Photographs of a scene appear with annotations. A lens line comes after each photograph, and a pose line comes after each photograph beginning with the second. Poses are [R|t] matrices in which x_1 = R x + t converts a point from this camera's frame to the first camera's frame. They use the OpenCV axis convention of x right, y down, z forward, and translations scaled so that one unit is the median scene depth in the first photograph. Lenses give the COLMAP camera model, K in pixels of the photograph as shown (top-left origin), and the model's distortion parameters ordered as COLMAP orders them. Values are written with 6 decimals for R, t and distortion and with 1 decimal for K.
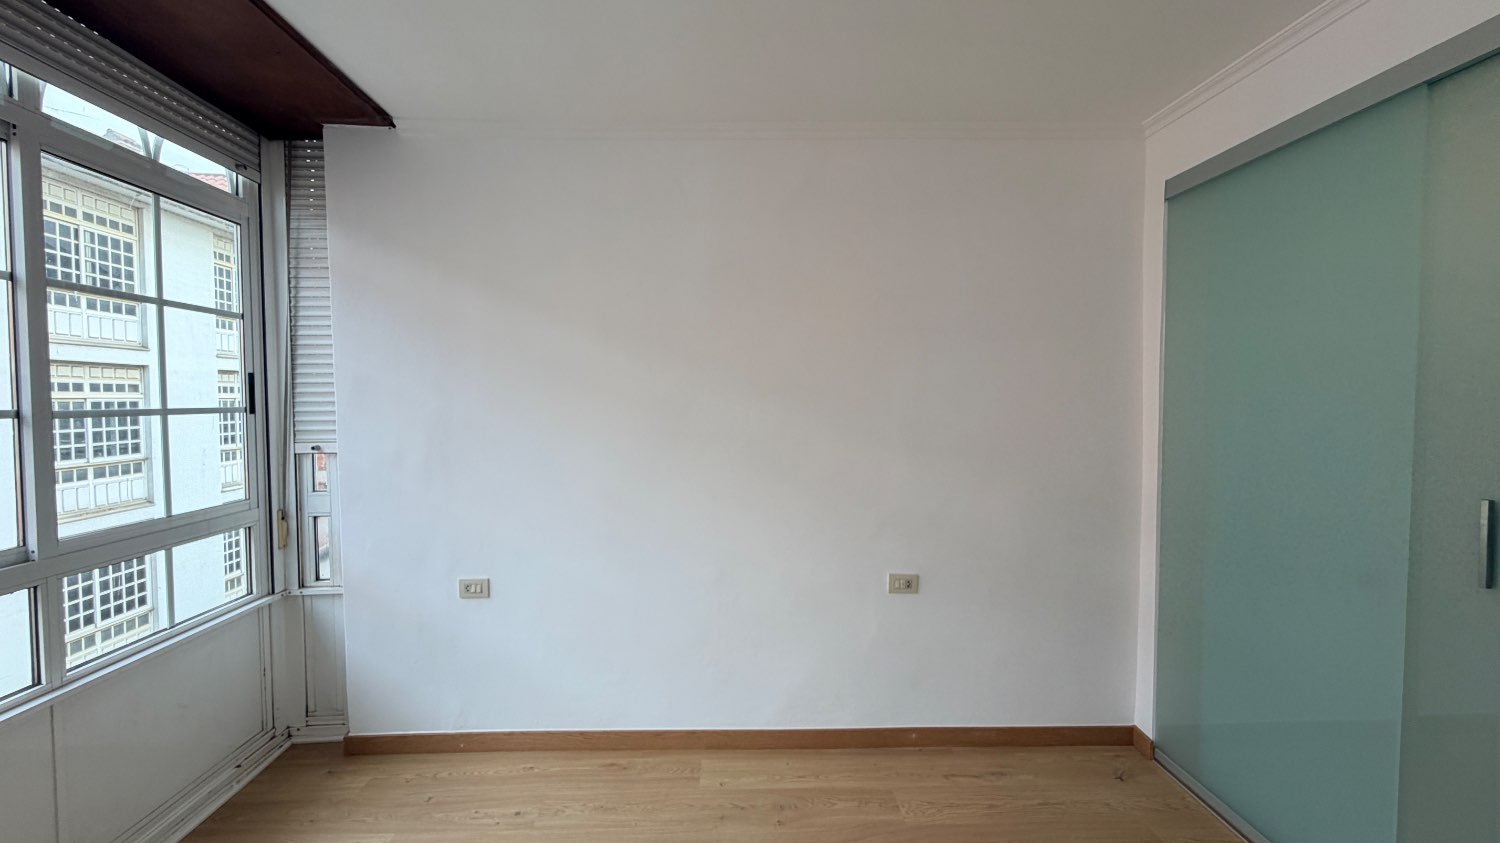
lens RADIAL K [[595.0, 0, 744.3], [0, 595.0, 422.4], [0, 0, 1]] dist [0.000219, 0.000522]
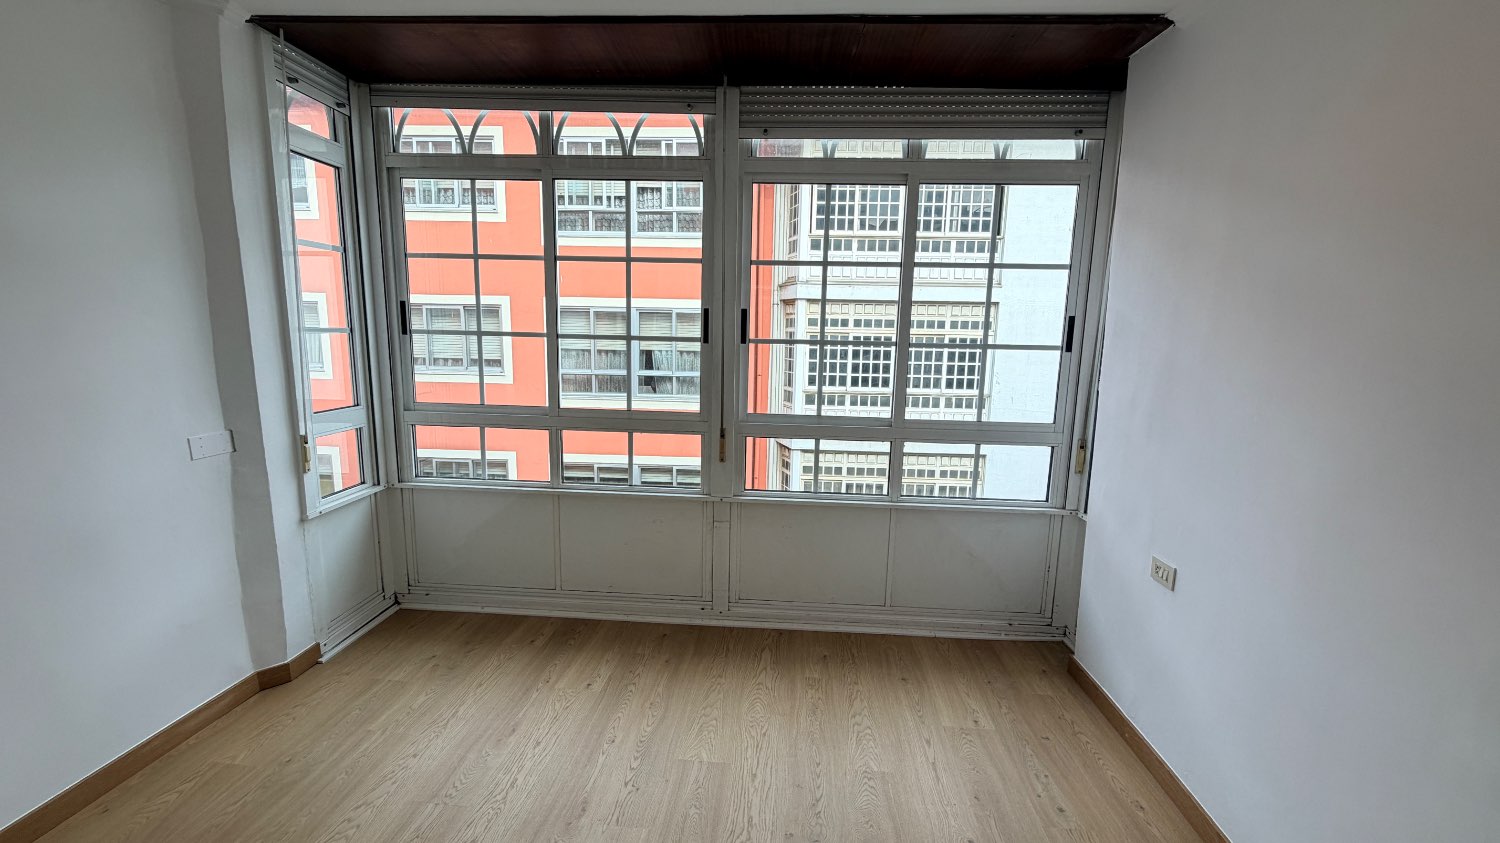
lens RADIAL K [[595.0, 0, 742.5], [0, 595.0, 421.3], [0, 0, 1]] dist [0.000219, 0.000522]
pose [[-0.119927, 0.147594, -0.981750, 0.418409], [-0.061353, 0.985895, 0.155712, -0.023122], [0.990885, 0.078907, -0.109180, 0.520424]]
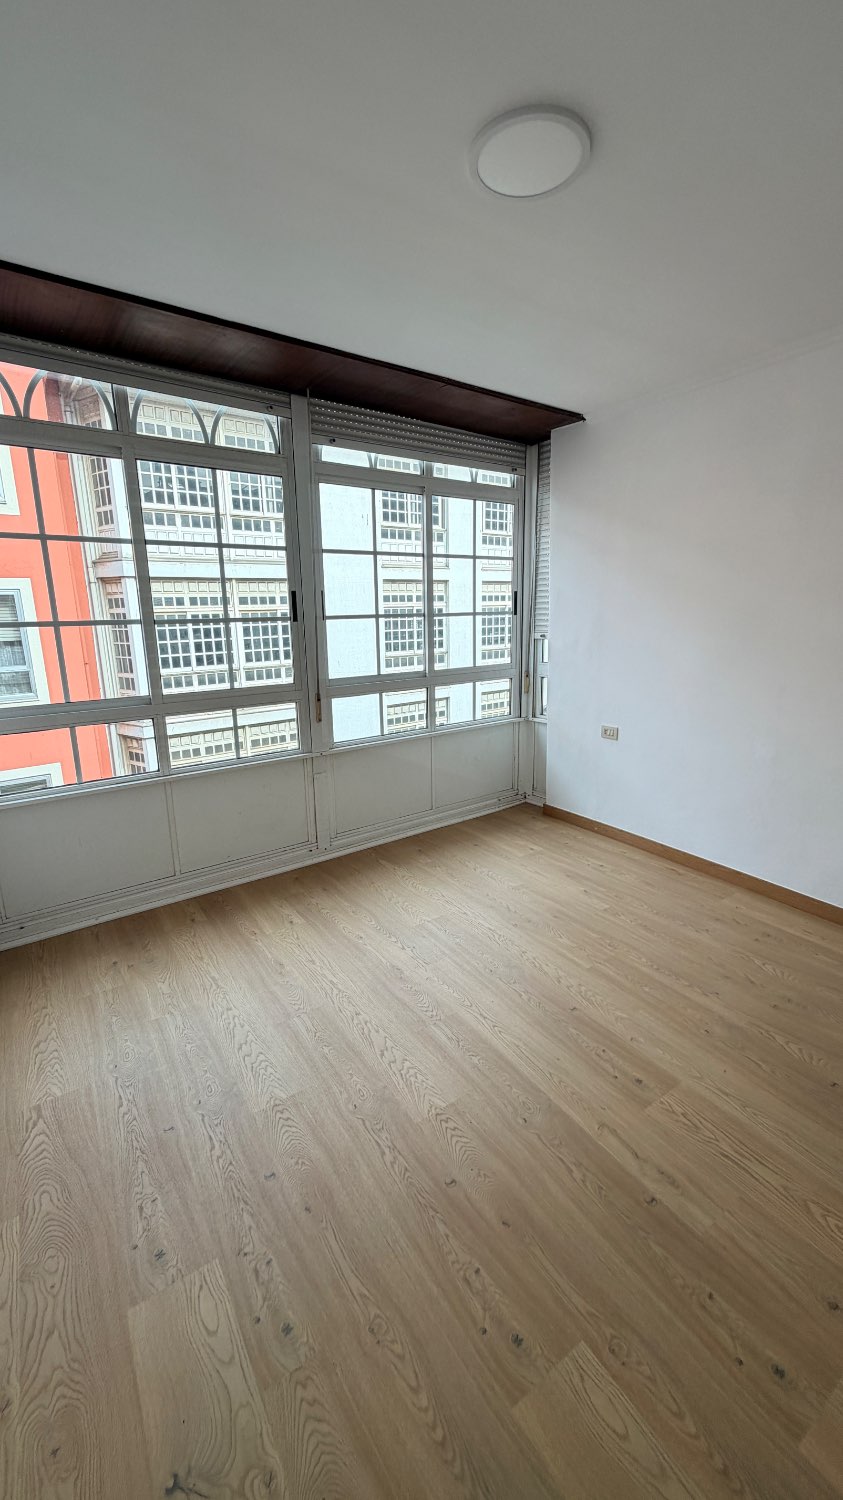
lens RADIAL K [[595.0, 0, 421.1], [0, 595.0, 740.9], [0, 0, 1]] dist [0.000219, 0.000522]
pose [[0.535559, 0.175887, -0.825978, 0.574969], [-0.015312, 0.979932, 0.198742, 0.006110], [0.844359, -0.093791, 0.527505, -0.218878]]
